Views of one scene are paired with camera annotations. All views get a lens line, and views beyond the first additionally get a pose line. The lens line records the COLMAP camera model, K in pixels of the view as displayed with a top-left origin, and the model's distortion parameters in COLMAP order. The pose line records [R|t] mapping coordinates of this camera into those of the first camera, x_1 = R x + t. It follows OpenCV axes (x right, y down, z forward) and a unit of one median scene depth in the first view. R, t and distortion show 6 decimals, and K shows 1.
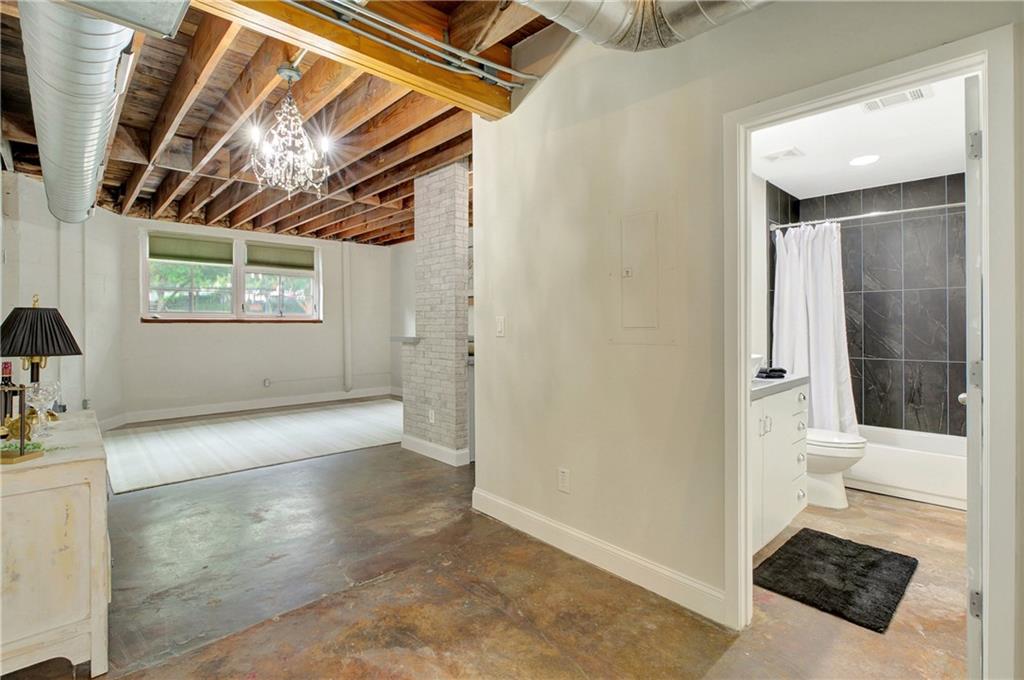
lens RADIAL K [[480.2, 0, 477.3], [0, 480.2, 327.6], [0, 0, 1]] dist [-0.005041, 0.001223]
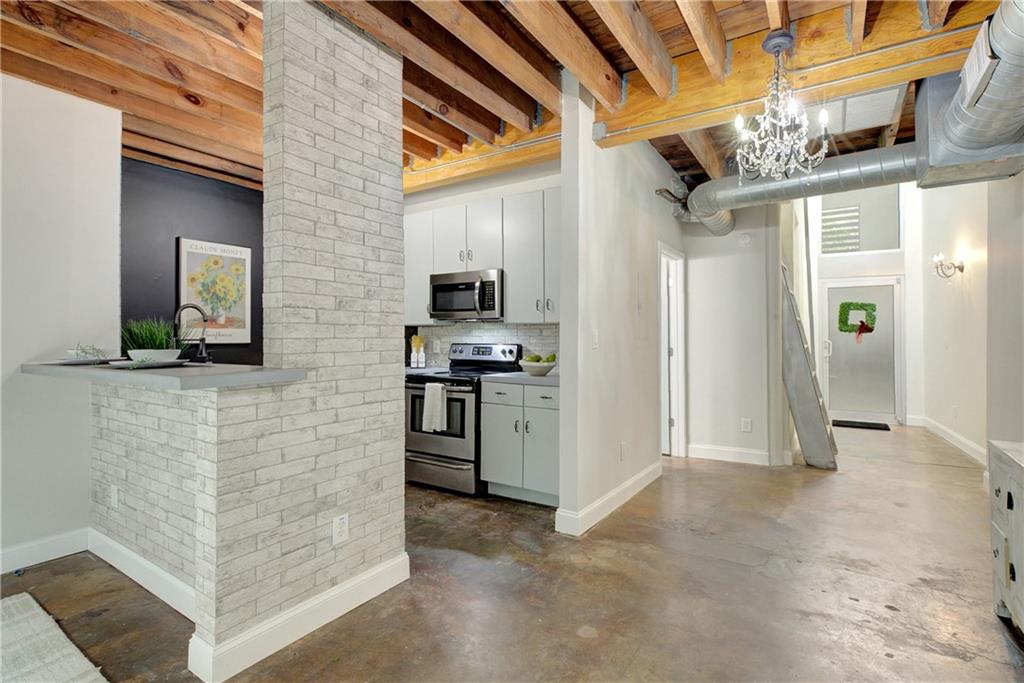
lens RADIAL K [[480.2, 0, 537.9], [0, 480.2, 332.1], [0, 0, 1]] dist [-0.005041, 0.001223]
pose [[-0.304158, 0.009273, 0.952577, -0.610299], [0.008283, 0.999941, -0.007090, -0.006547], [-0.952586, 0.005734, -0.304216, 0.953603]]
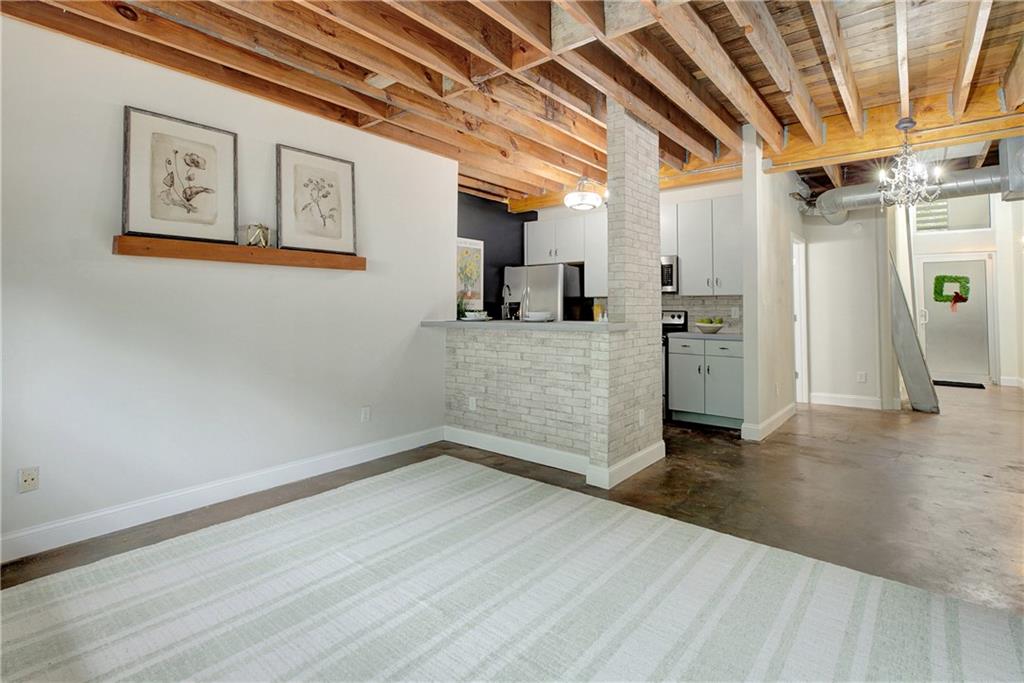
lens RADIAL K [[509.2, 0, 533.7], [0, 509.2, 288.5], [0, 0, 1]] dist [-0.010473, 0.001008]
pose [[-0.214813, 0.033707, 0.976073, -0.905355], [0.007212, 0.999432, -0.032926, -0.008054], [-0.976629, -0.000033, -0.214934, 1.361019]]
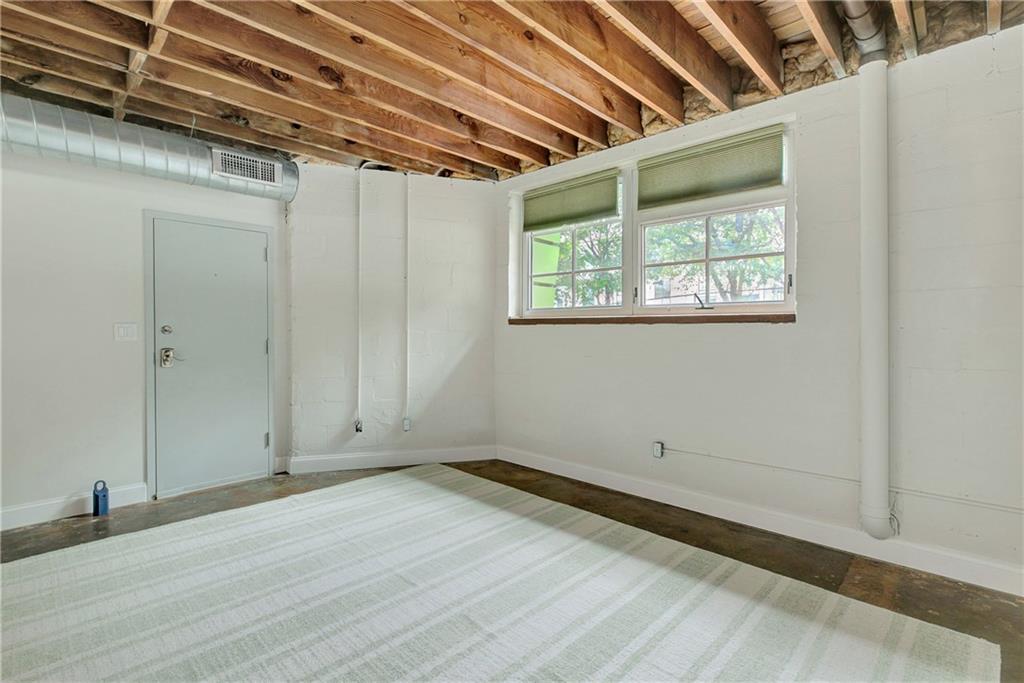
lens RADIAL K [[480.2, 0, 533.5], [0, 480.2, 339.2], [0, 0, 1]] dist [-0.005041, 0.001223]
pose [[0.141463, 0.021201, -0.989716, 0.020681], [-0.006713, 0.999768, 0.020456, -0.004033], [0.989921, 0.003750, 0.141573, 1.337780]]
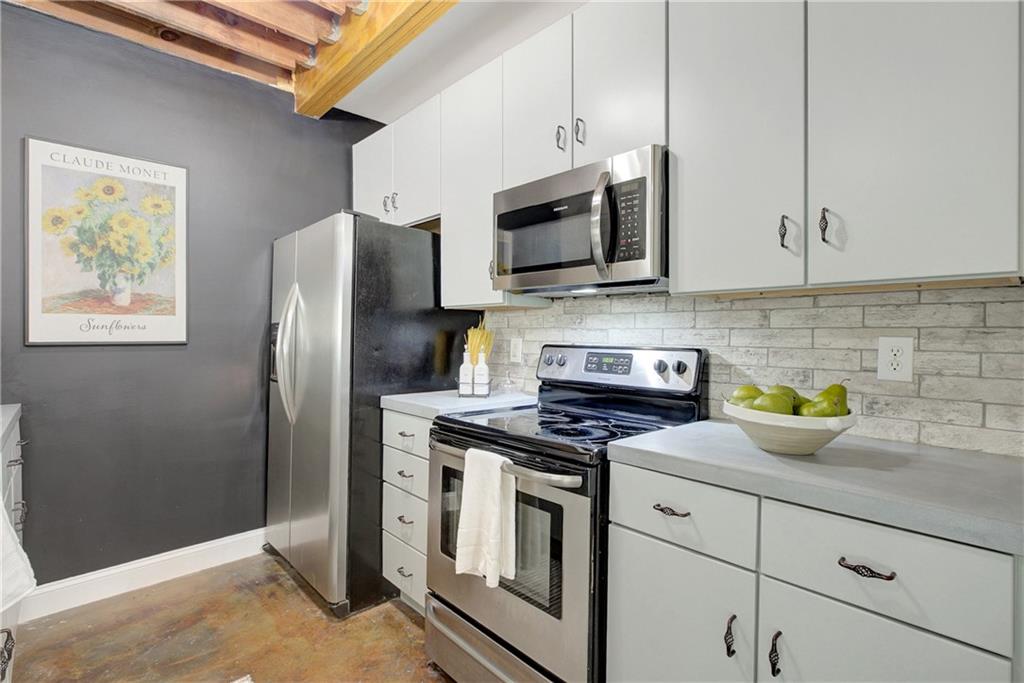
lens RADIAL K [[480.2, 0, 555.2], [0, 480.2, 329.4], [0, 0, 1]] dist [-0.005041, 0.001223]
pose [[-0.099113, 0.005390, 0.995062, -0.080880], [0.005737, 0.999972, -0.004845, -0.004230], [-0.995060, 0.005229, -0.099141, 0.856402]]
